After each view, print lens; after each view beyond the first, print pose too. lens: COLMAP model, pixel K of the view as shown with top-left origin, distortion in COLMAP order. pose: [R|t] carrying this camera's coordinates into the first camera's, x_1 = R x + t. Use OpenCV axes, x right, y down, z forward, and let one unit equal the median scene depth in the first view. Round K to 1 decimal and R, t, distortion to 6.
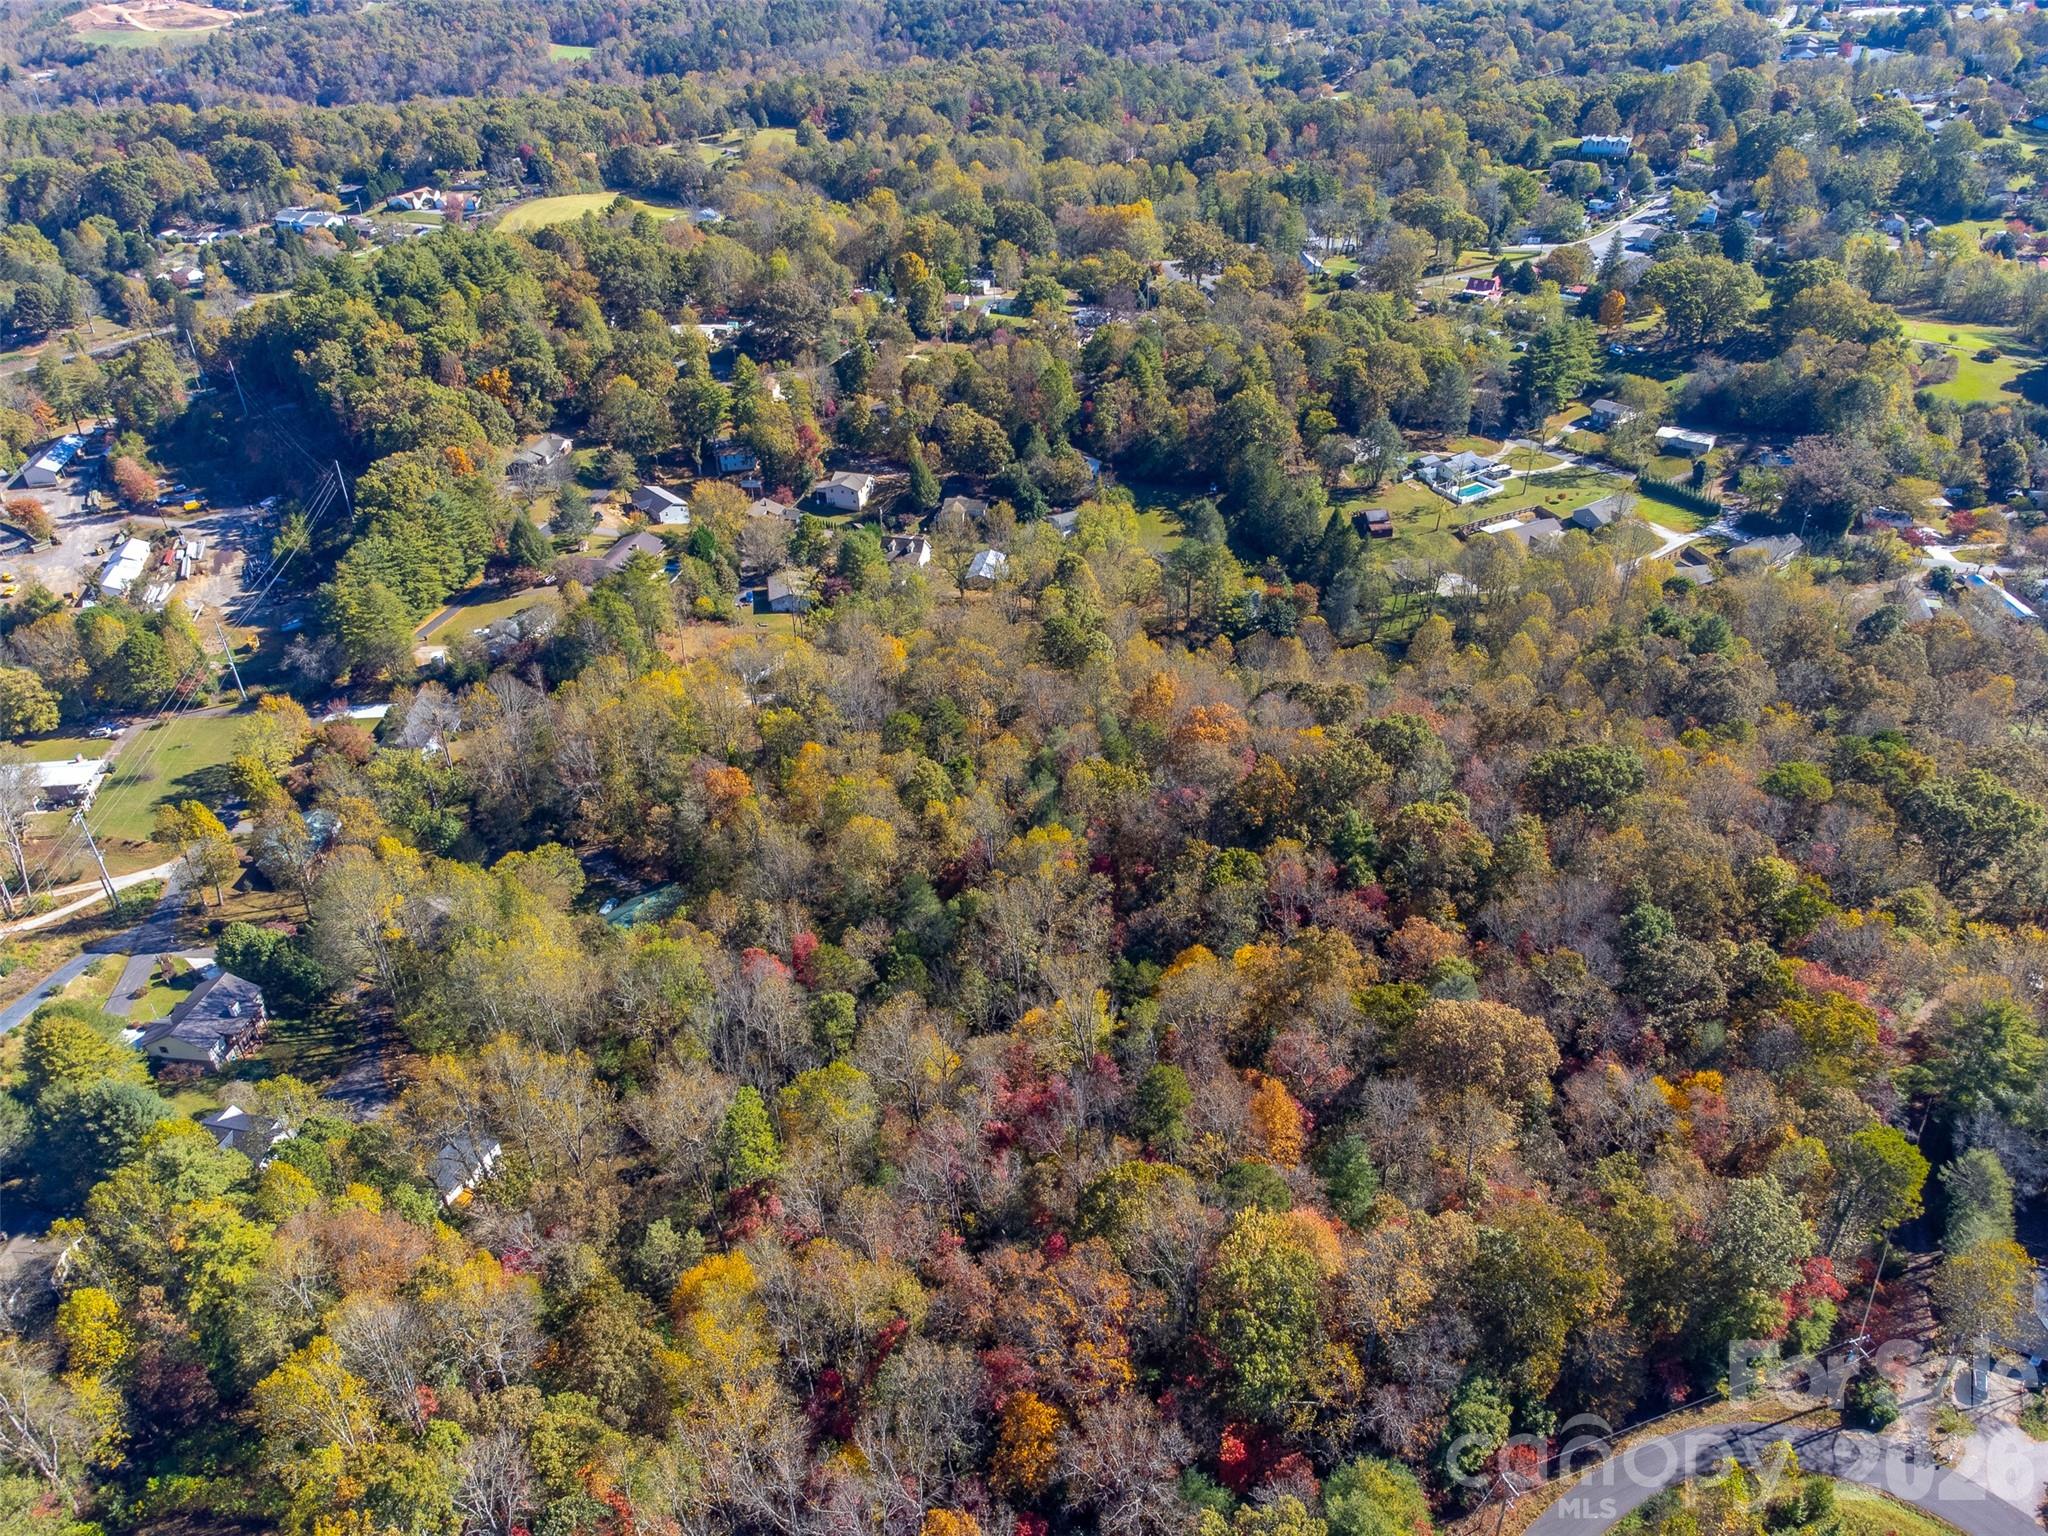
lens RADIAL K [[1498.1, 0, 1036.1], [0, 1498.1, 783.7], [0, 0, 1]] dist [0.008717, 0.011504]
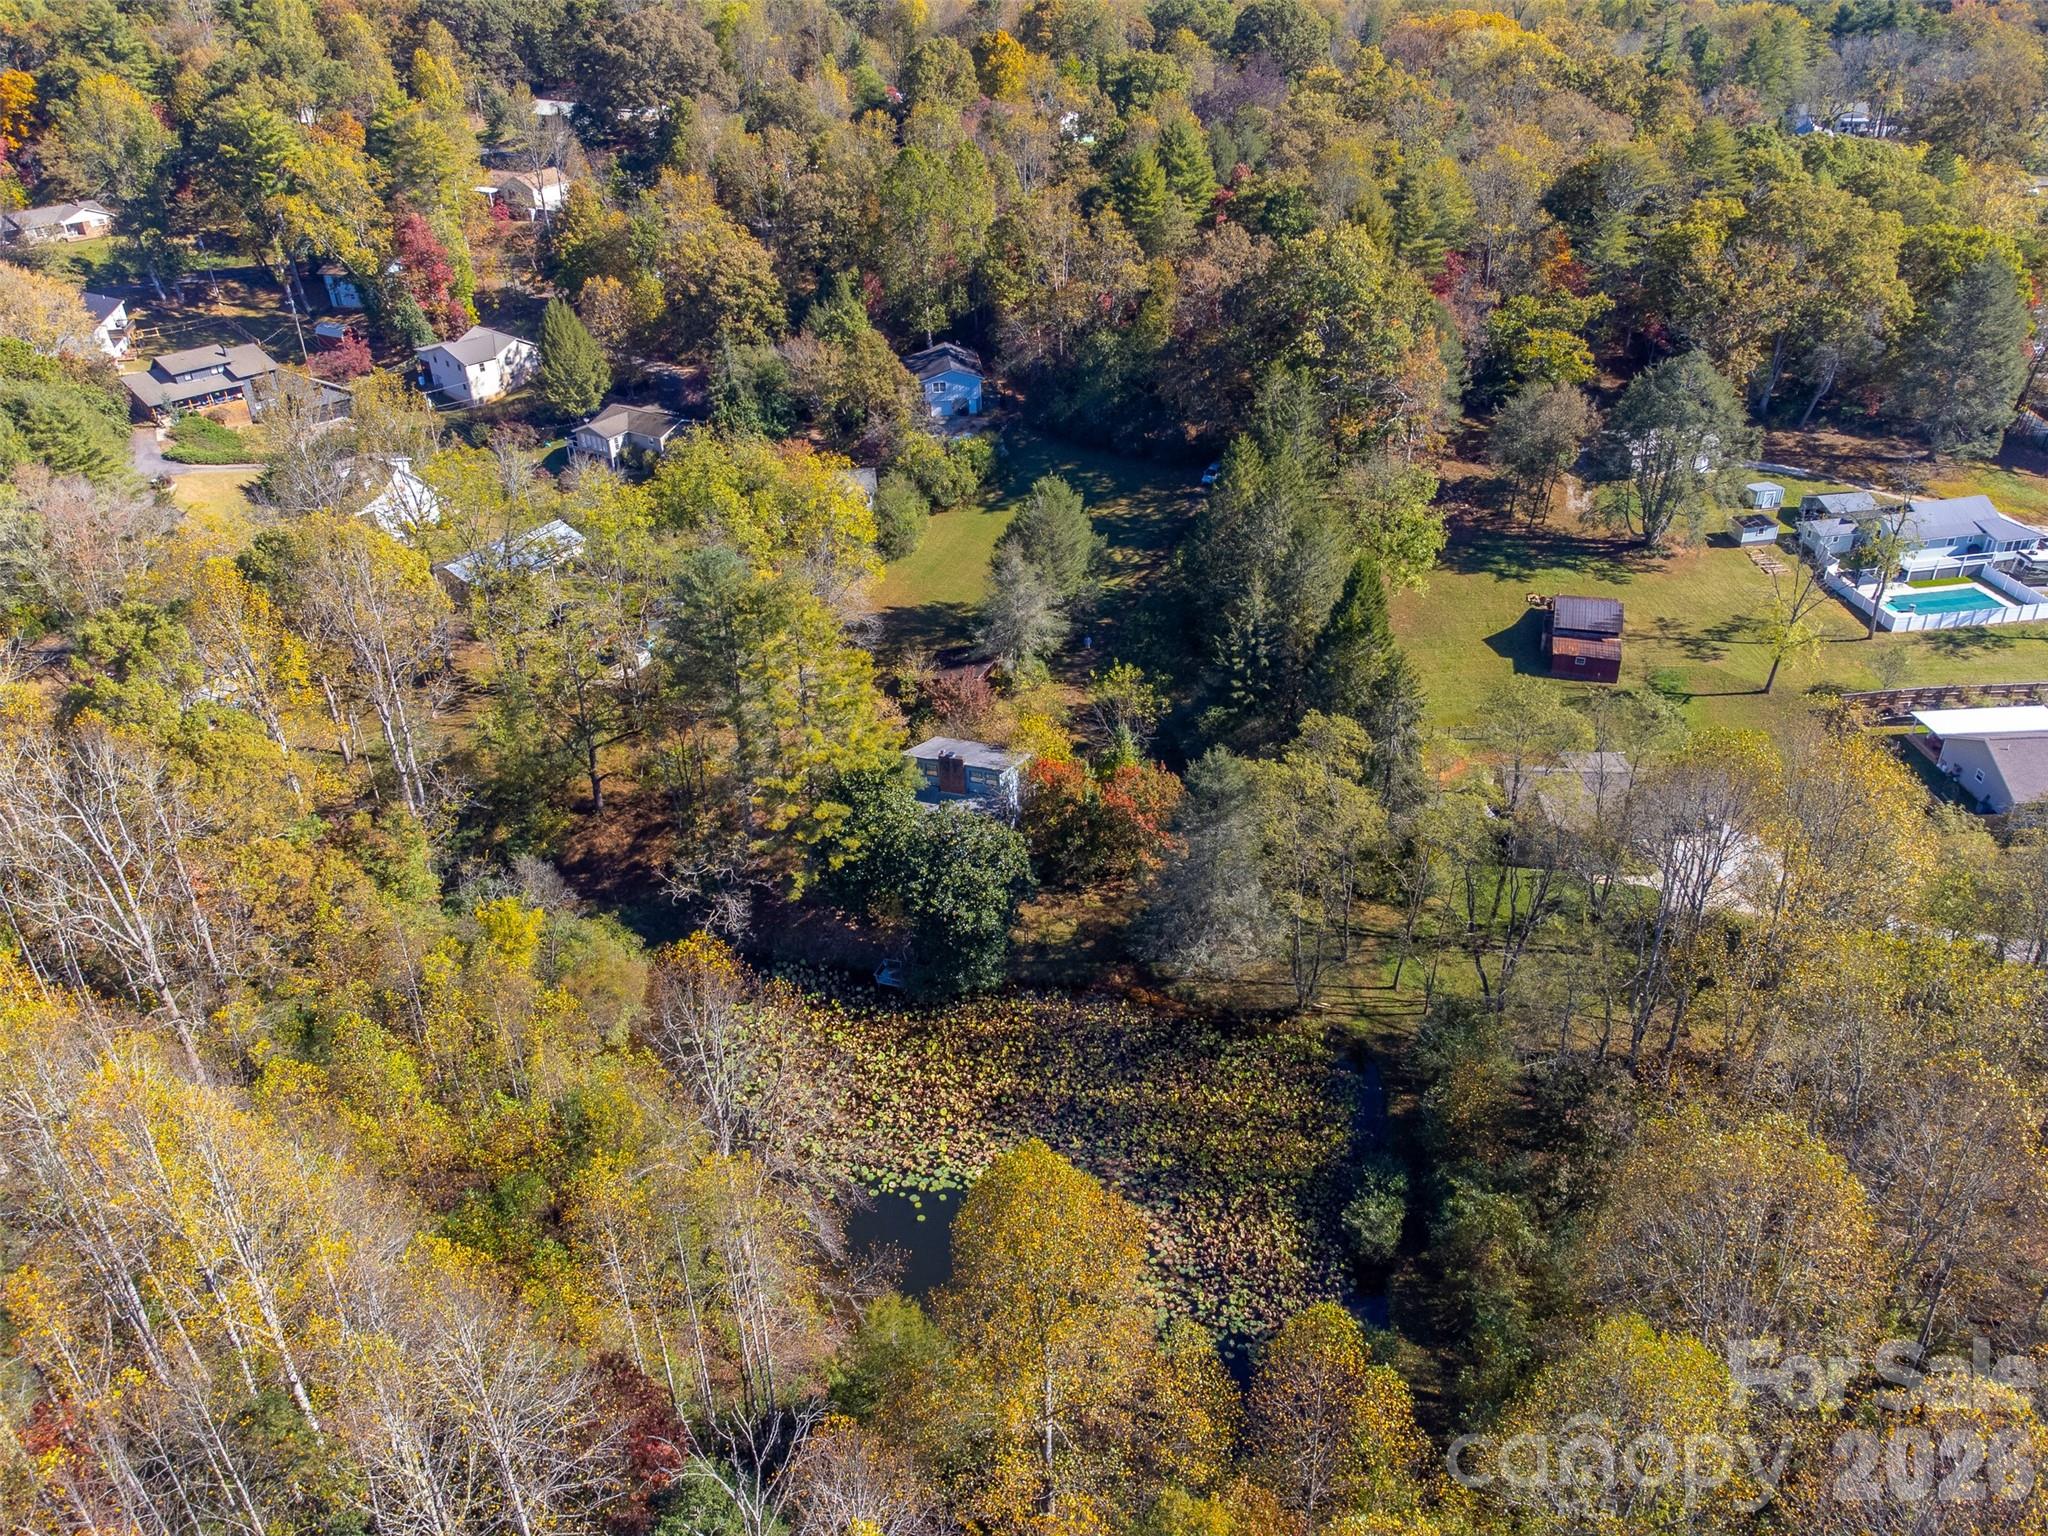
lens RADIAL K [[1498.1, 0, 1029.4], [0, 1498.1, 773.2], [0, 0, 1]] dist [0.008717, 0.011504]
pose [[0.910759, 0.221348, -0.348602, 0.234761], [-0.231529, 0.972744, 0.012762, -0.116353], [0.341926, 0.069088, 0.937184, 0.624252]]
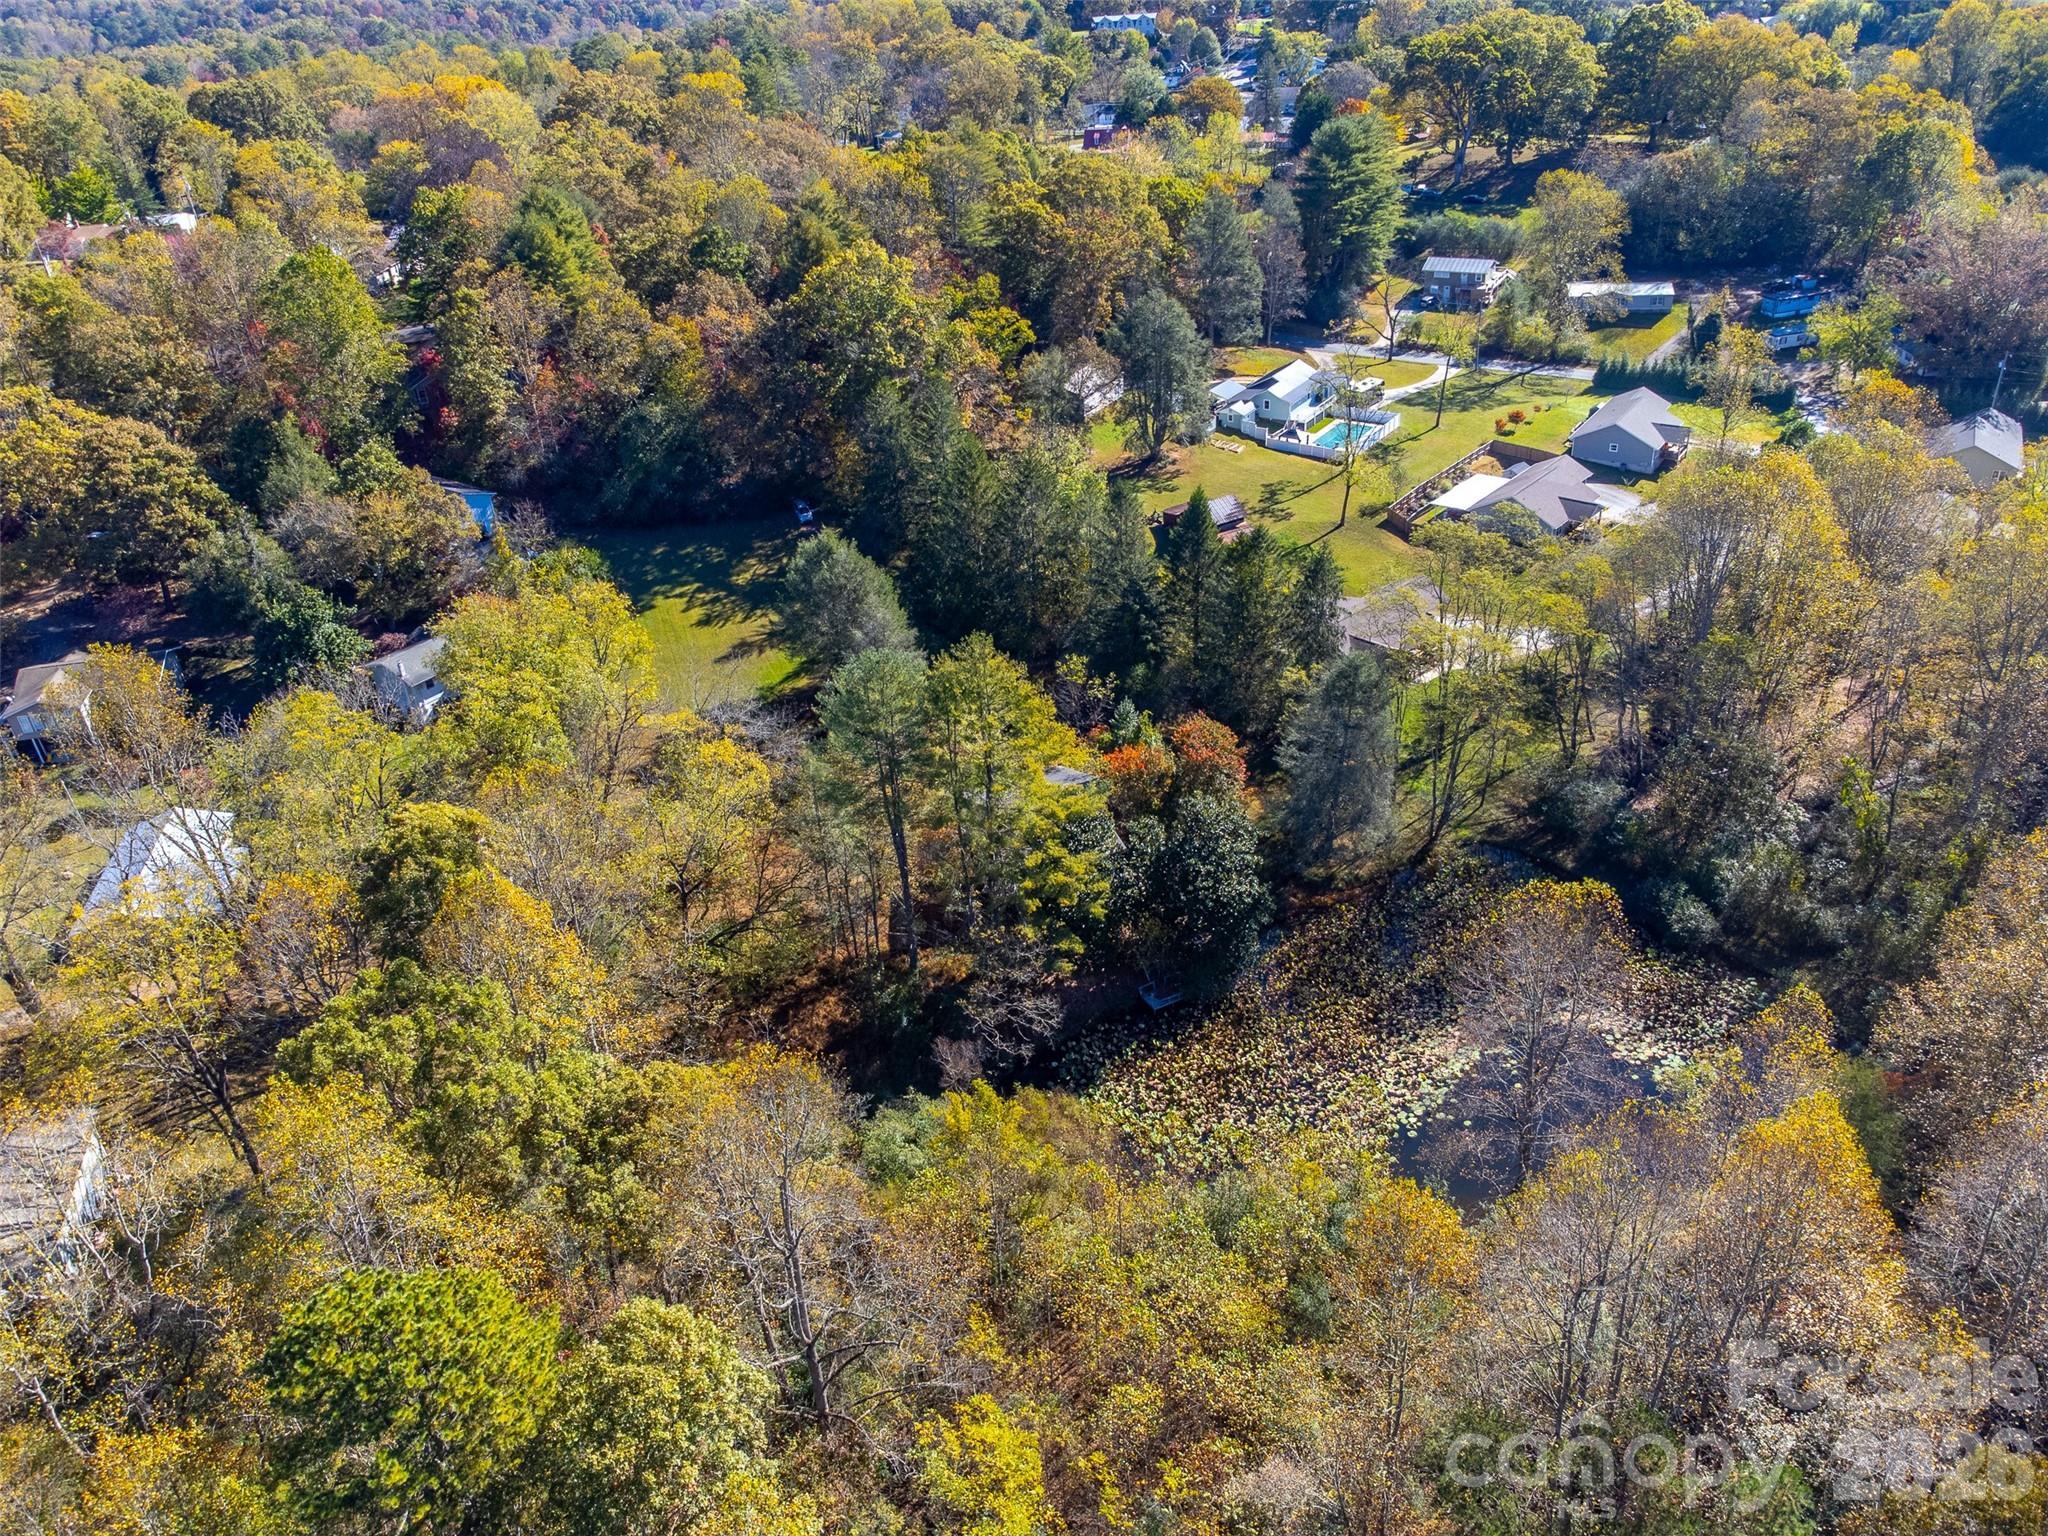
lens RADIAL K [[1498.1, 0, 1026.8], [0, 1498.1, 771.2], [0, 0, 1]] dist [0.008717, 0.011504]
pose [[0.922402, -0.212256, 0.322680, 0.030397], [0.231879, 0.972469, -0.023159, -0.109926], [-0.308881, 0.096185, 0.946225, 0.621585]]
